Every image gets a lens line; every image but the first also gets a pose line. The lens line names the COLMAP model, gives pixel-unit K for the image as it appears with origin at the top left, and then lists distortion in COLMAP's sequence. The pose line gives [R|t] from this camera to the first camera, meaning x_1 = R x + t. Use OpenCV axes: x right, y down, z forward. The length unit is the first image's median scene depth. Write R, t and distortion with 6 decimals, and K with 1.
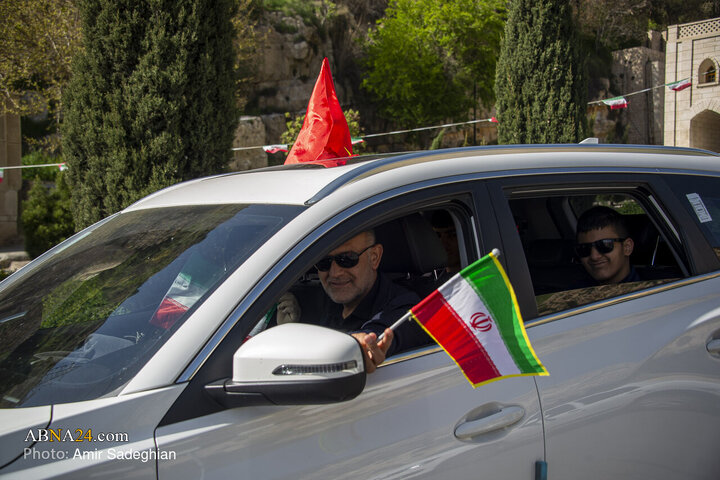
lens RADIAL K [[893.9, 0, 360.0], [0, 893.9, 240.0], [0, 0, 1]] dist [0.085964, 0.017669]
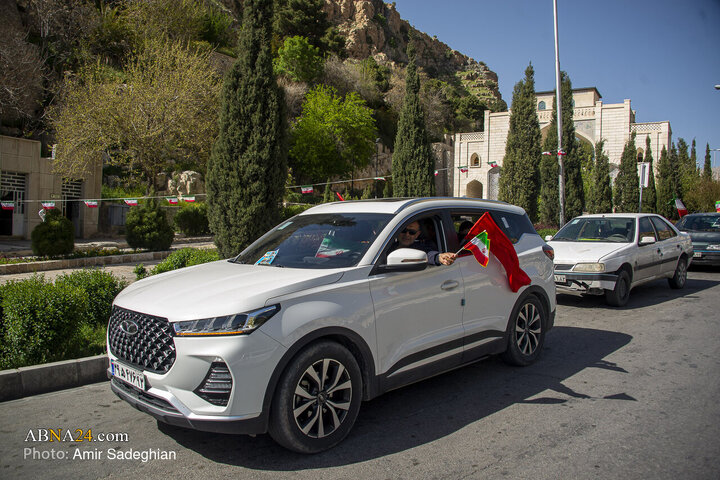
lens RADIAL K [[573.6, 0, 360.0], [0, 573.6, 240.0], [0, 0, 1]] dist [-0.152159, 0.097454]
pose [[0.981992, 0.032865, 0.186041, -0.222220], [-0.029878, 0.999376, -0.018836, 0.037856], [-0.186544, 0.012938, 0.982361, -0.376885]]
